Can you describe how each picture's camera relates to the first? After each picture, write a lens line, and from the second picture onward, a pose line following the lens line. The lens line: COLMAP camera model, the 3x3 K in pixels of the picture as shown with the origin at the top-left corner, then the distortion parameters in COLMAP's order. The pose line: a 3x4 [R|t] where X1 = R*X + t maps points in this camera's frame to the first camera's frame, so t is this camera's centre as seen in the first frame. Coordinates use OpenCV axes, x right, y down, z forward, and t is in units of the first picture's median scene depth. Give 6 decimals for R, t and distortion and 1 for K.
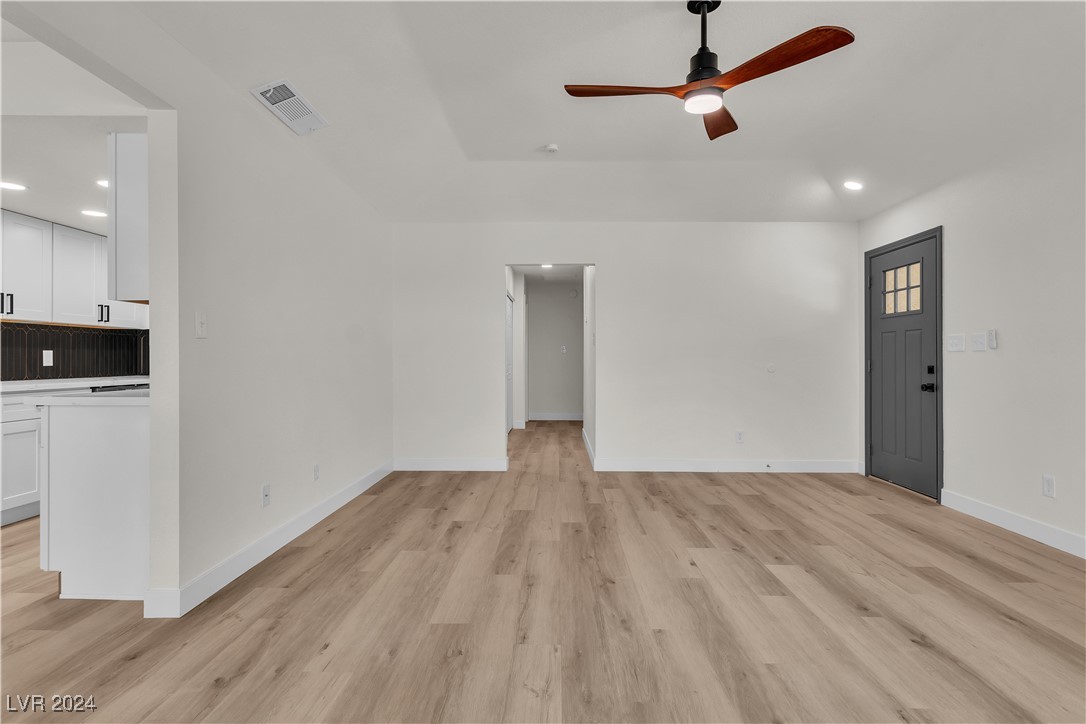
lens RADIAL K [[559.3, 0, 545.9], [0, 559.3, 358.8], [0, 0, 1]] dist [-0.000363, 0.000839]
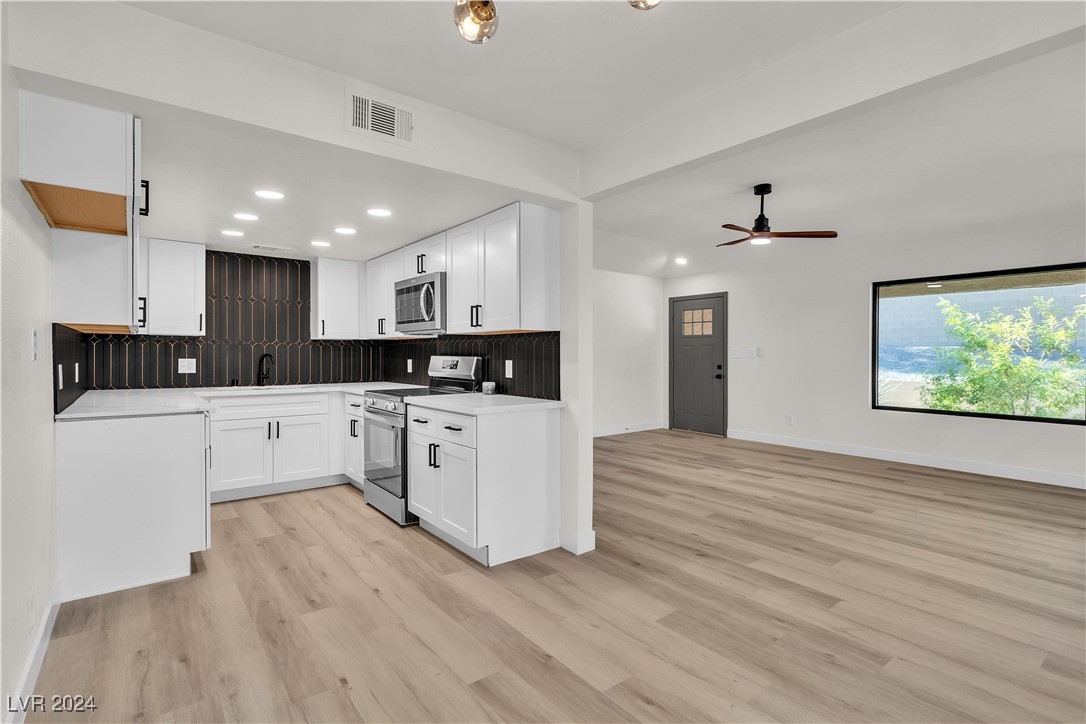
lens RADIAL K [[521.2, 0, 541.9], [0, 521.2, 359.9], [0, 0, 1]] dist [0.007594, -0.001333]
pose [[0.777421, -0.009776, 0.628904, -1.258995], [0.000004, 0.999879, 0.015538, -0.045397], [-0.628980, -0.012077, 0.777328, 0.016863]]
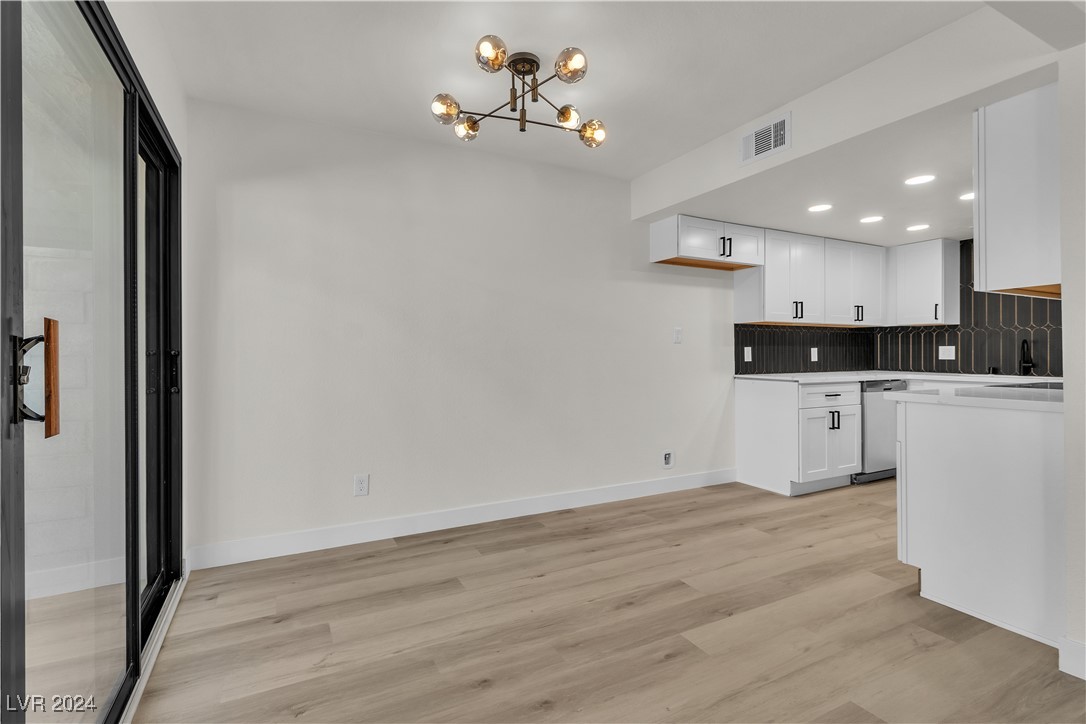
lens RADIAL K [[510.9, 0, 545.1], [0, 510.9, 351.9], [0, 0, 1]] dist [0.000622, 0.000637]
pose [[0.477323, -0.009082, -0.878681, -0.319704], [0.005339, 0.999958, -0.007436, -0.002587], [0.878712, -0.001141, 0.477351, -0.018583]]
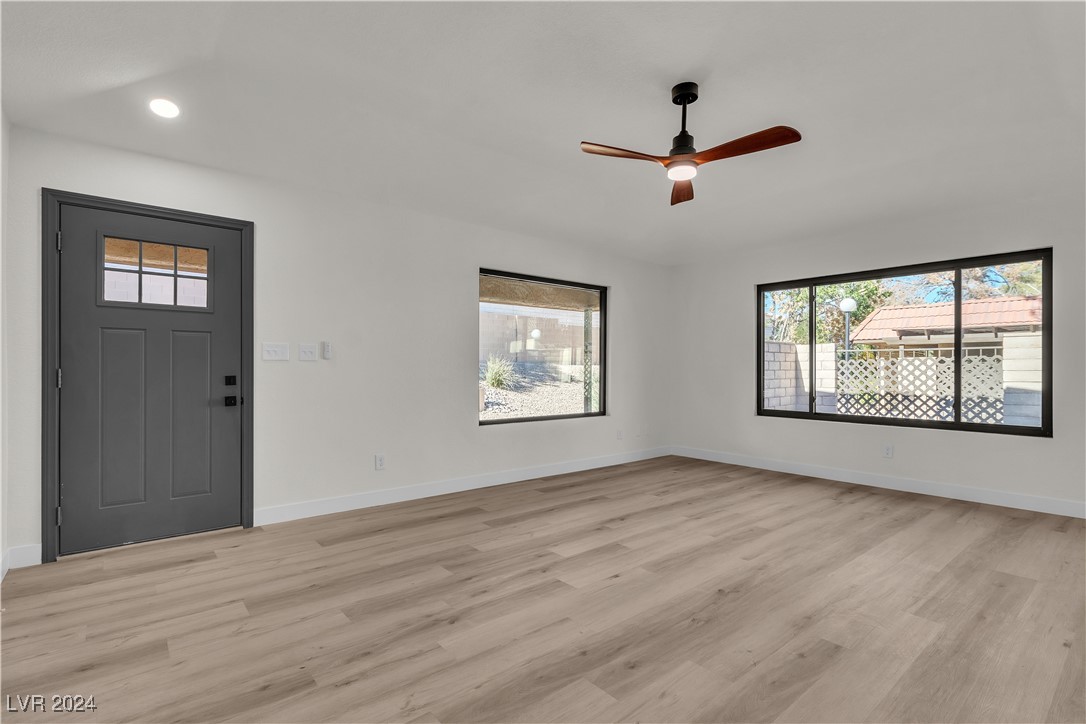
lens RADIAL K [[510.9, 0, 546.2], [0, 510.9, 368.3], [0, 0, 1]] dist [0.000622, 0.000637]
pose [[-0.657833, -0.001604, 0.753162, -0.330387], [-0.004358, 0.999989, -0.001677, -0.000207], [-0.753151, -0.004385, -0.657833, 1.650973]]
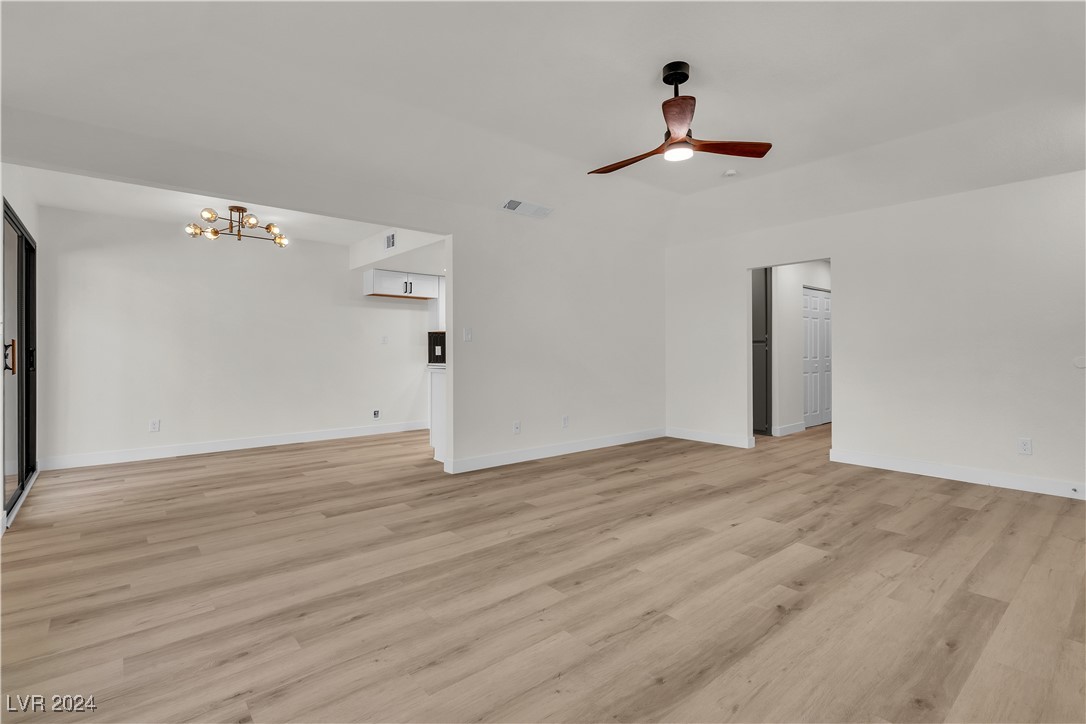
lens RADIAL K [[510.9, 0, 543.7], [0, 510.9, 347.9], [0, 0, 1]] dist [0.000622, 0.000637]
pose [[0.660092, -0.006894, -0.751153, 0.789518], [0.002595, 0.999973, -0.006897, 0.000616], [0.751181, 0.002603, 0.660092, -0.011310]]
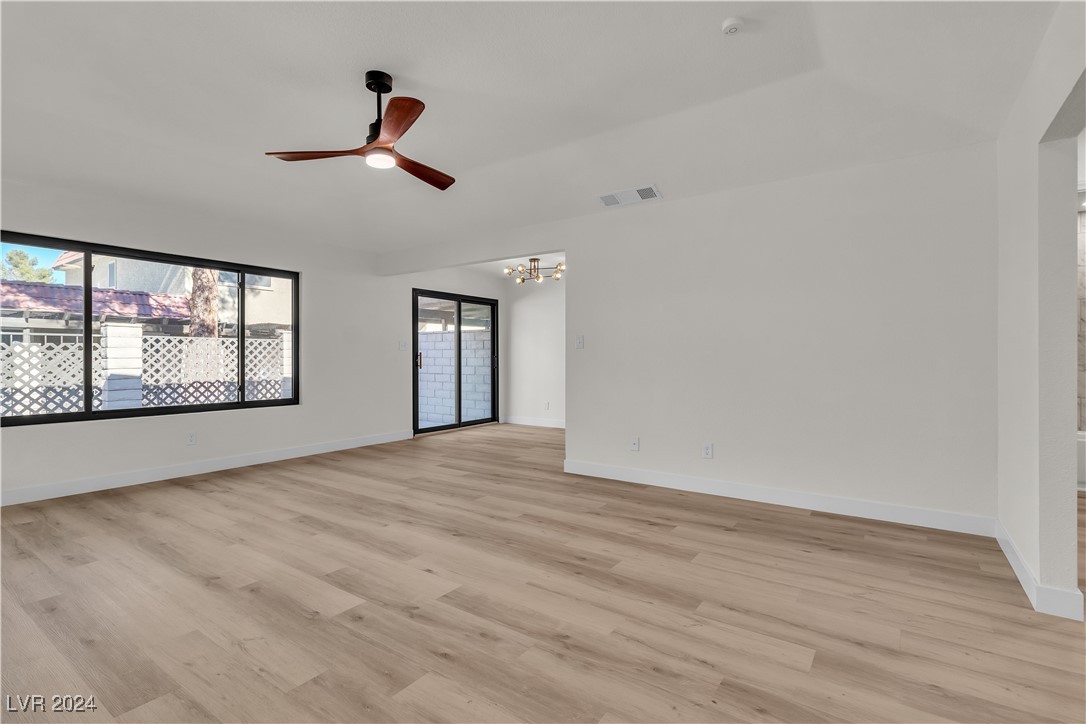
lens RADIAL K [[510.9, 0, 541.6], [0, 510.9, 360.3], [0, 0, 1]] dist [0.000622, 0.000637]
pose [[-0.560783, 0.003258, -0.827956, 0.860944], [0.000956, 0.999994, 0.003287, 0.001536], [0.827962, 0.001051, -0.560783, 1.615498]]
